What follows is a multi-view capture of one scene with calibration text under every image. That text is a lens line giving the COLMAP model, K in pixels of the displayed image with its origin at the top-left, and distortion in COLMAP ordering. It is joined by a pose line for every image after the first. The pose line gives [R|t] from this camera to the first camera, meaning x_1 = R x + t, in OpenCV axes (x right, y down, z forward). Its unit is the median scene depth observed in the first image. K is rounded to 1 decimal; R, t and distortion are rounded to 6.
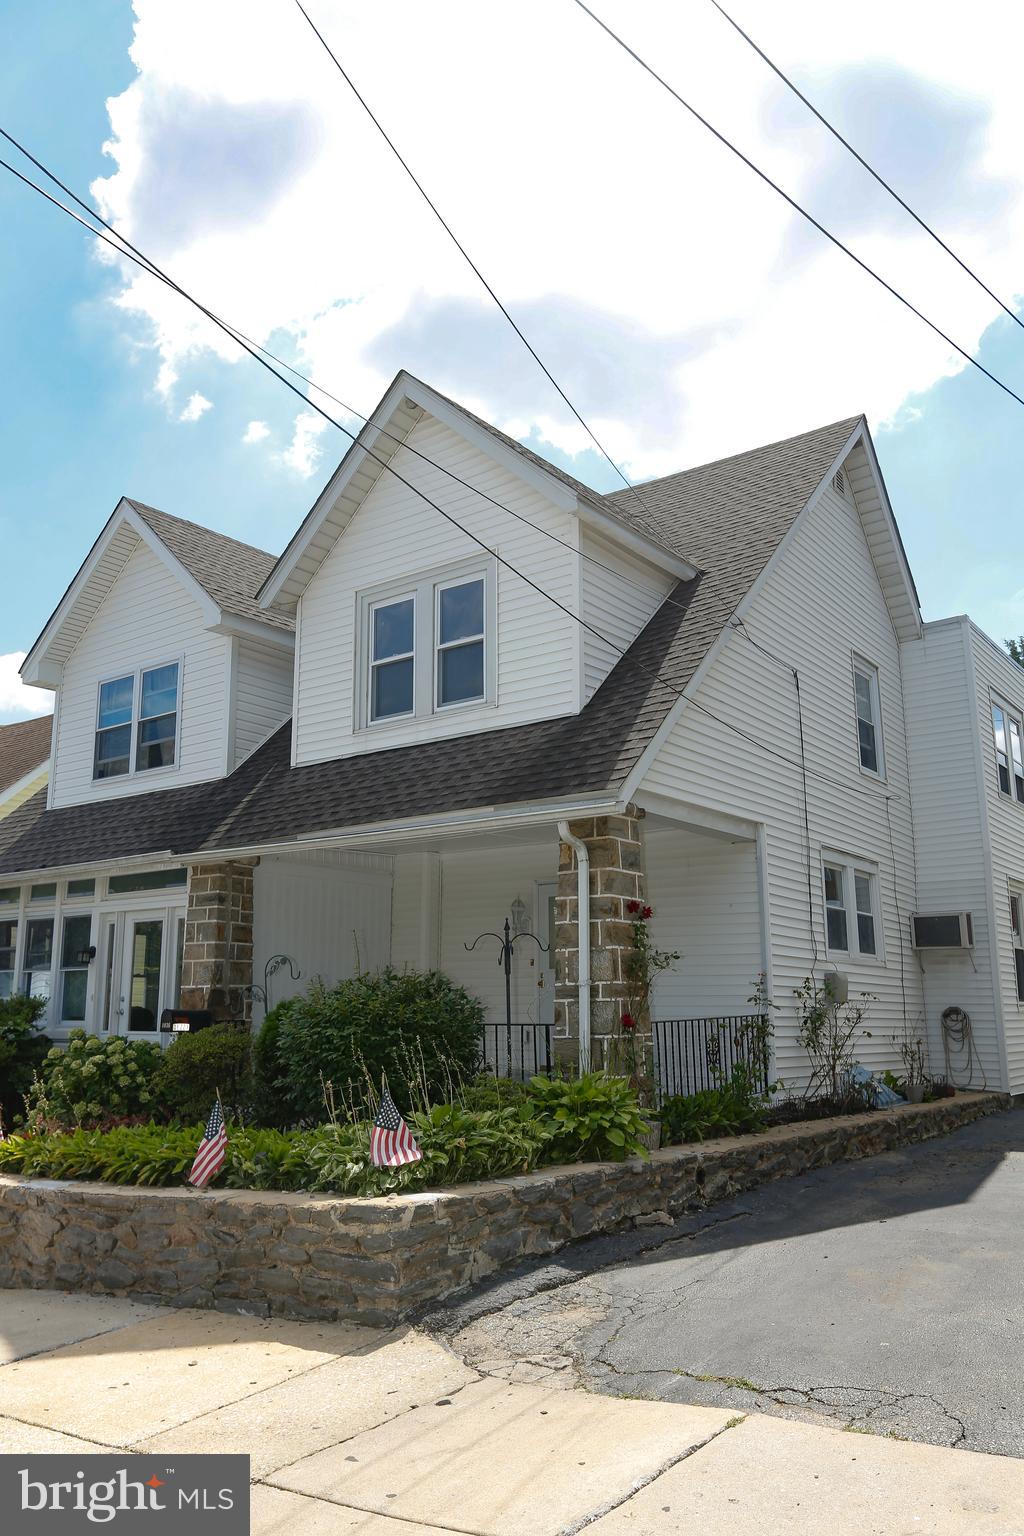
lens RADIAL K [[1129.7, 0, 514.0], [0, 1129.7, 826.6], [0, 0, 1]] dist [-0.006067, -0.002387]
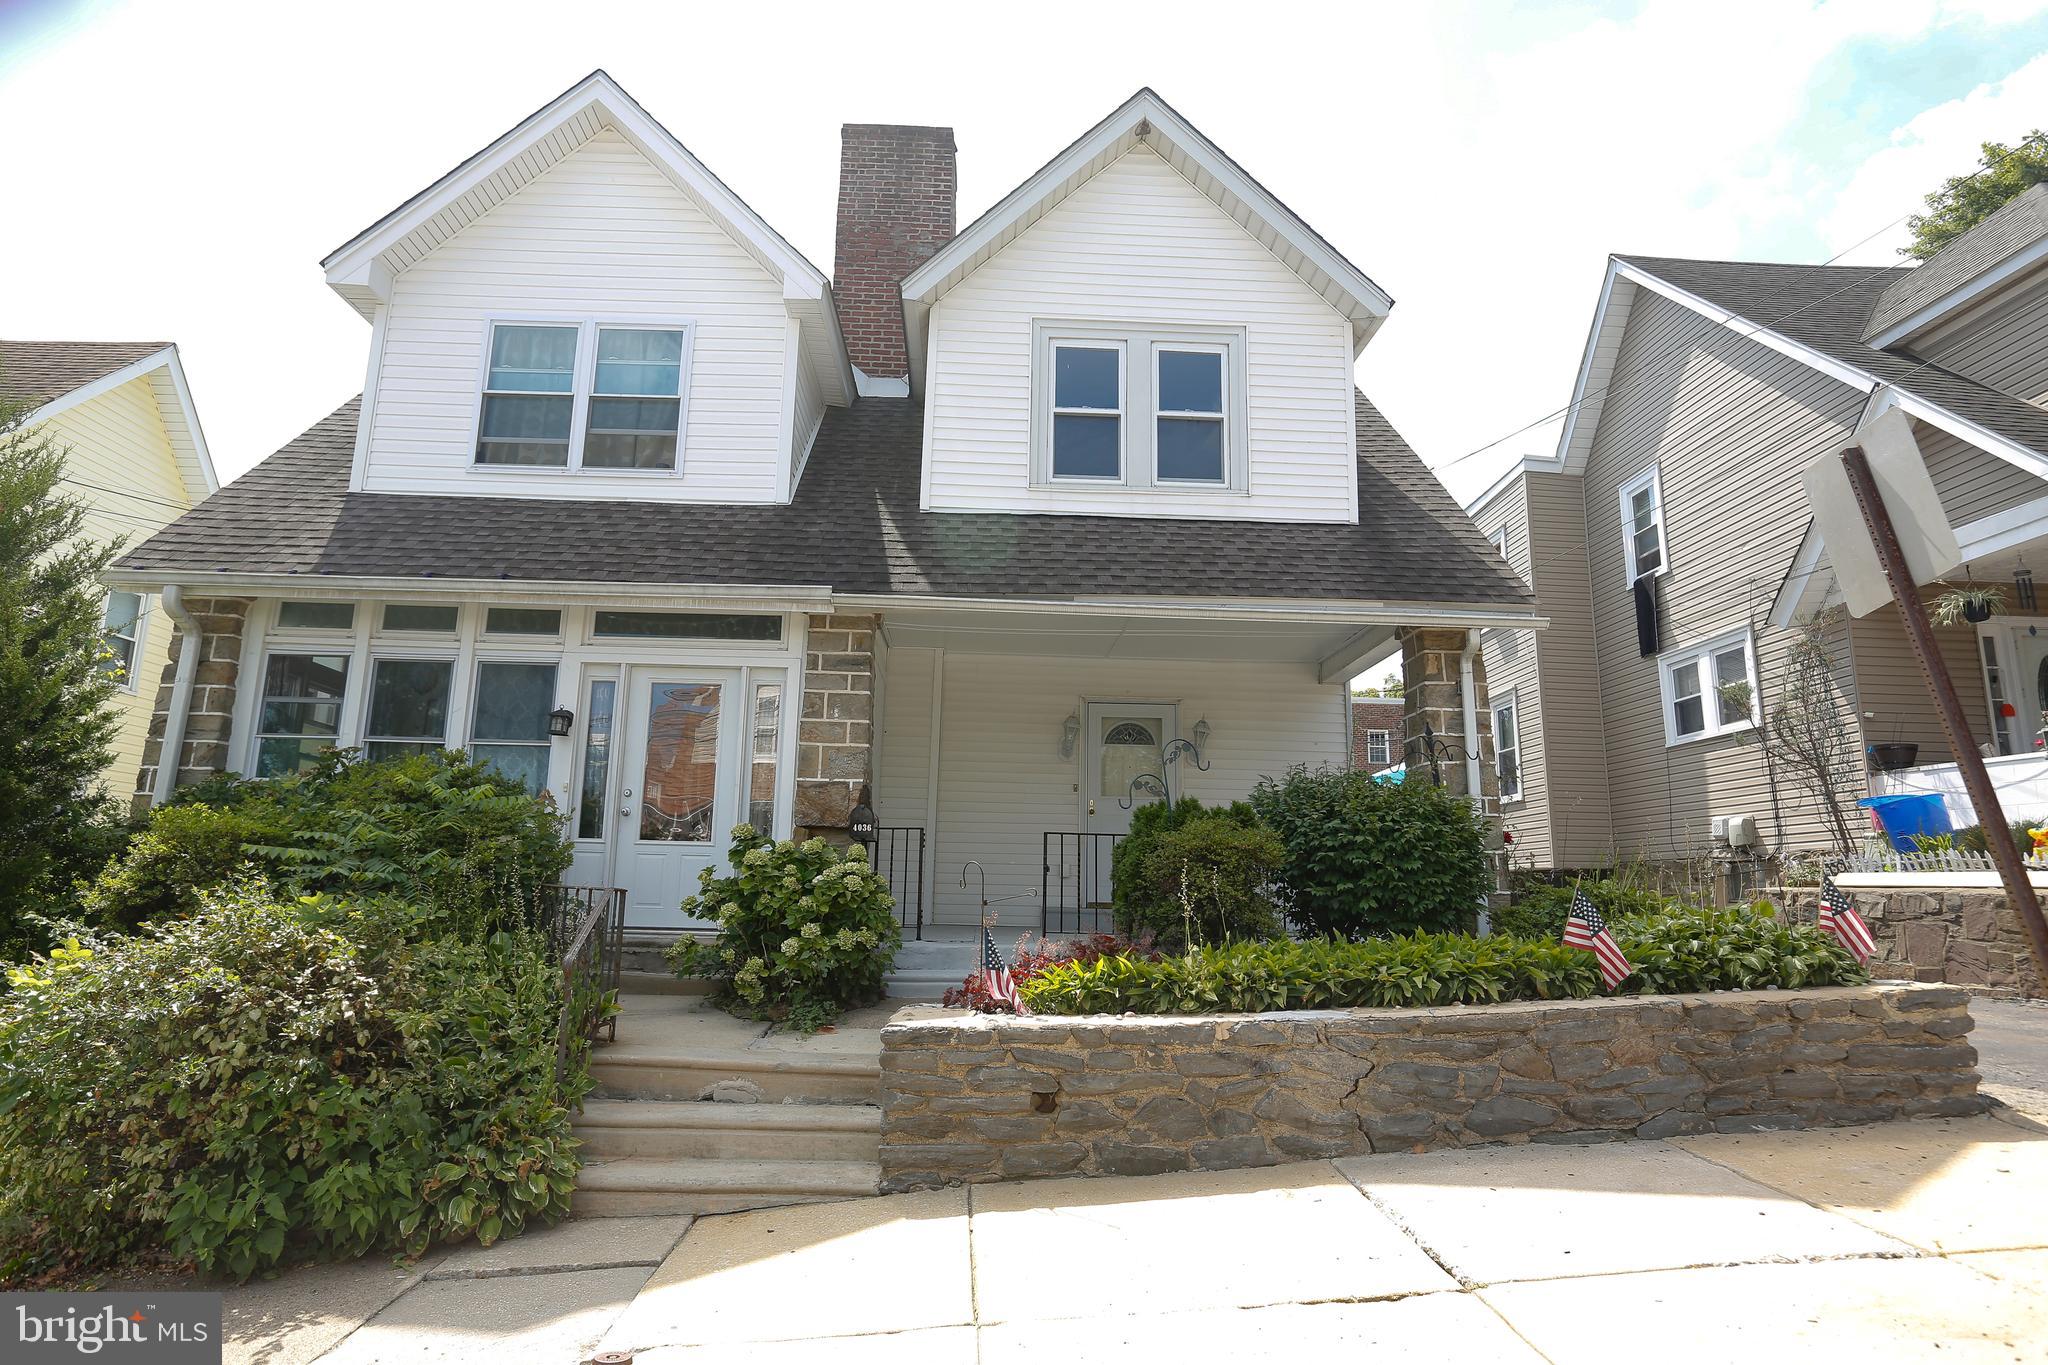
lens RADIAL K [[1176.1, 0, 1024.0], [0, 1176.1, 682.5], [0, 0, 1]] dist [-0.003470, 0.001420]
pose [[0.787461, 0.129367, 0.602635, -0.641655], [-0.118997, 0.991240, -0.057296, 0.107193], [-0.604768, -0.026593, 0.795958, 0.322255]]
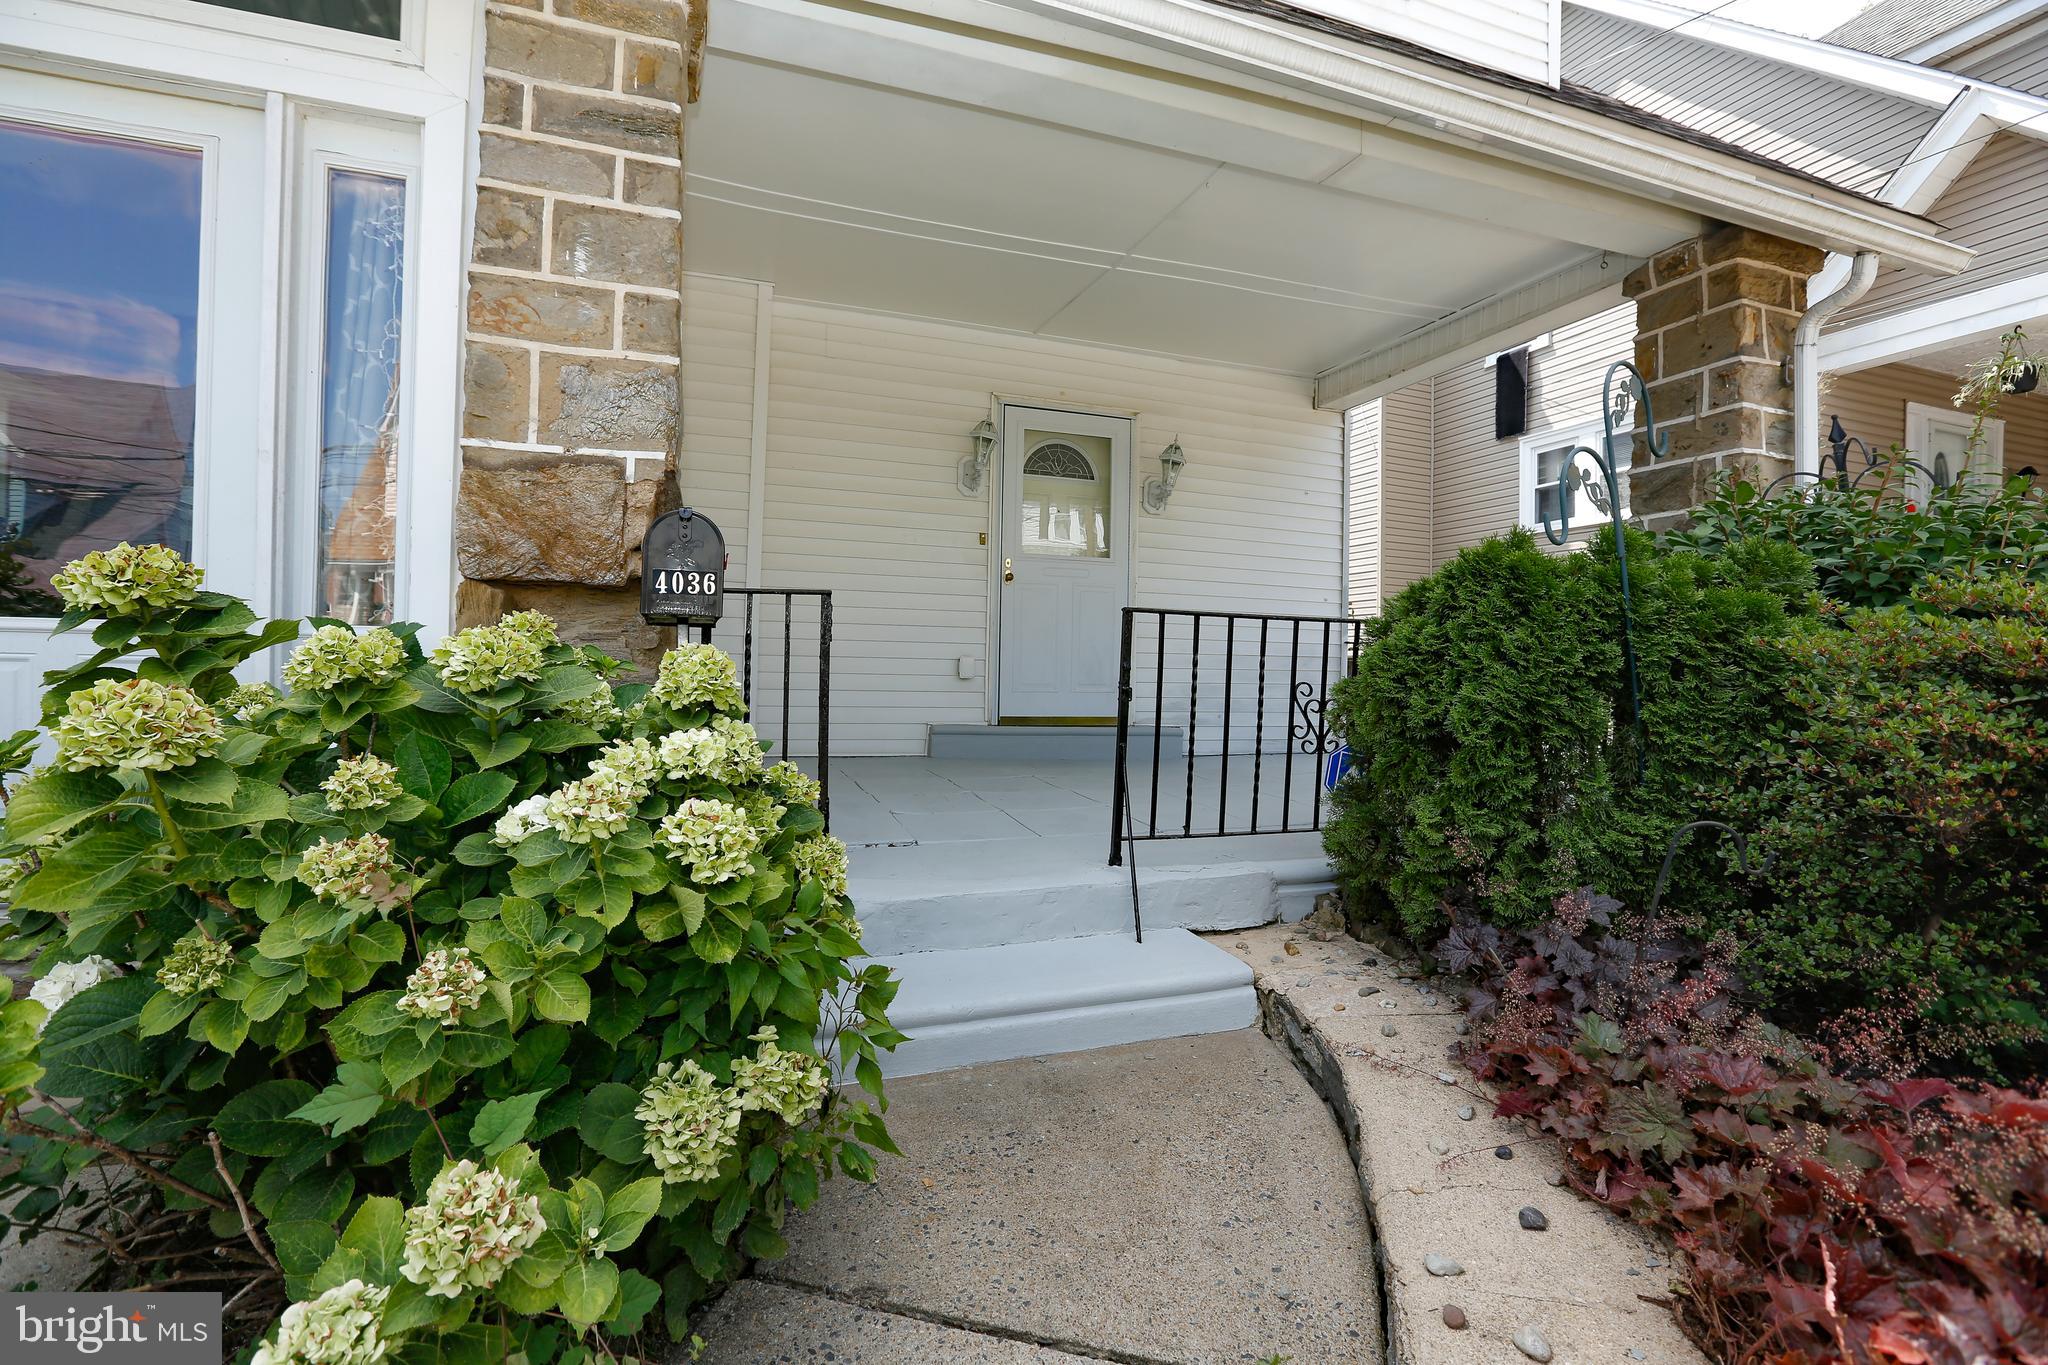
lens RADIAL K [[924.5, 0, 1012.2], [0, 924.5, 675.4], [0, 0, 1]] dist [-0.056434, 0.020395]
pose [[0.573105, 0.008452, 0.819438, -0.387748], [-0.153101, 0.983445, 0.096933, 0.155126], [-0.805053, -0.181010, 0.564911, 0.788738]]
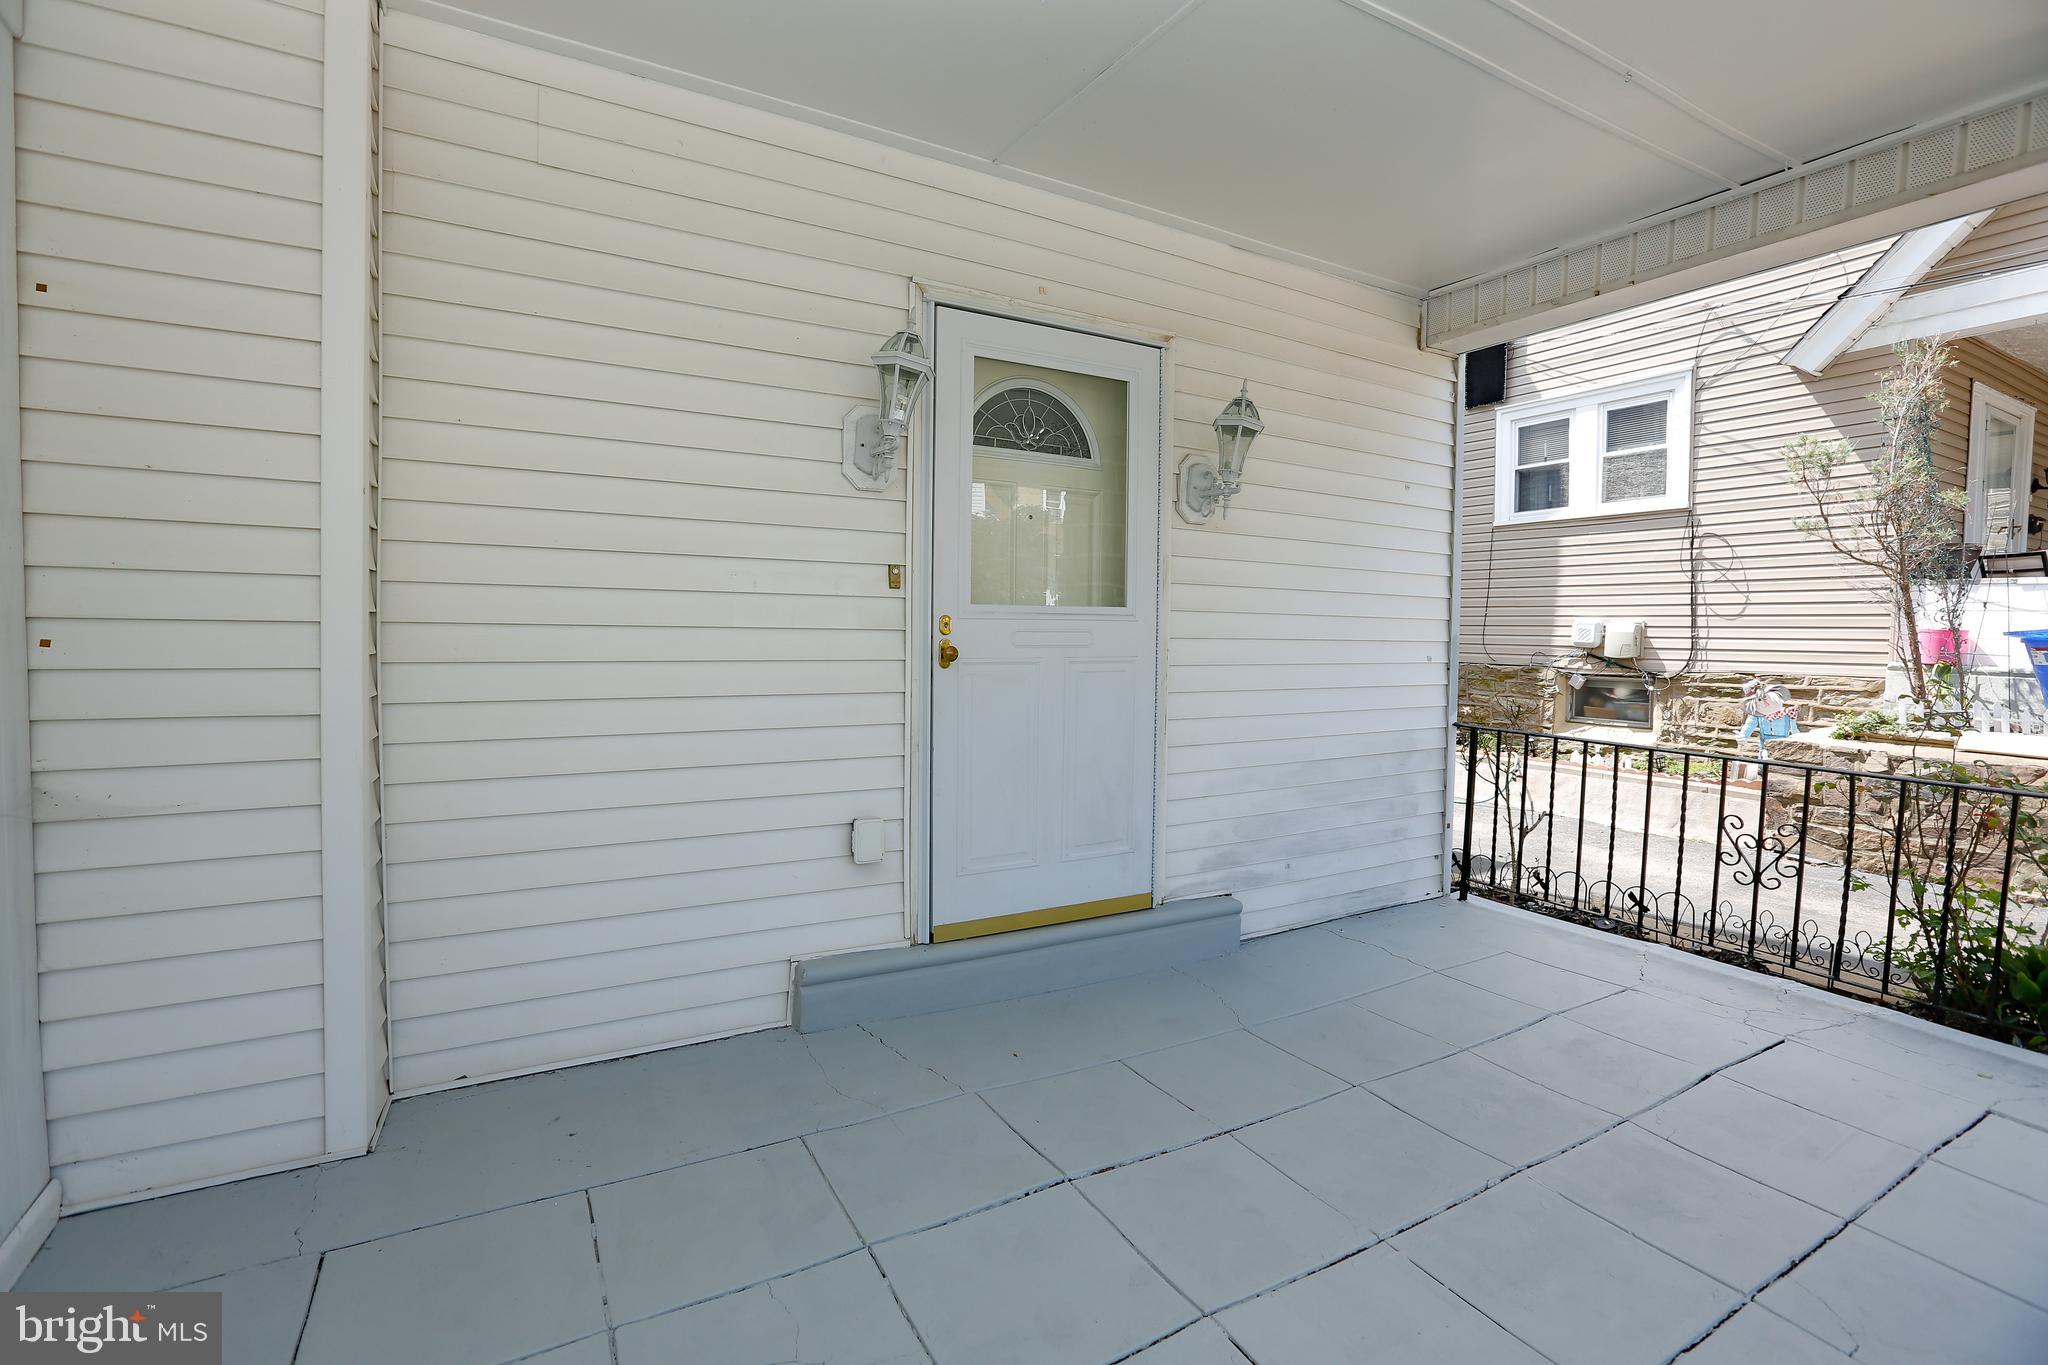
lens RADIAL K [[927.5, 0, 1000.7], [0, 927.5, 669.7], [0, 0, 1]] dist [-0.058833, 0.015333]
pose [[0.419103, -0.030776, 0.907417, -0.200162], [-0.157054, 0.981902, 0.105840, 0.126914], [-0.894252, -0.186871, 0.406685, 0.967945]]
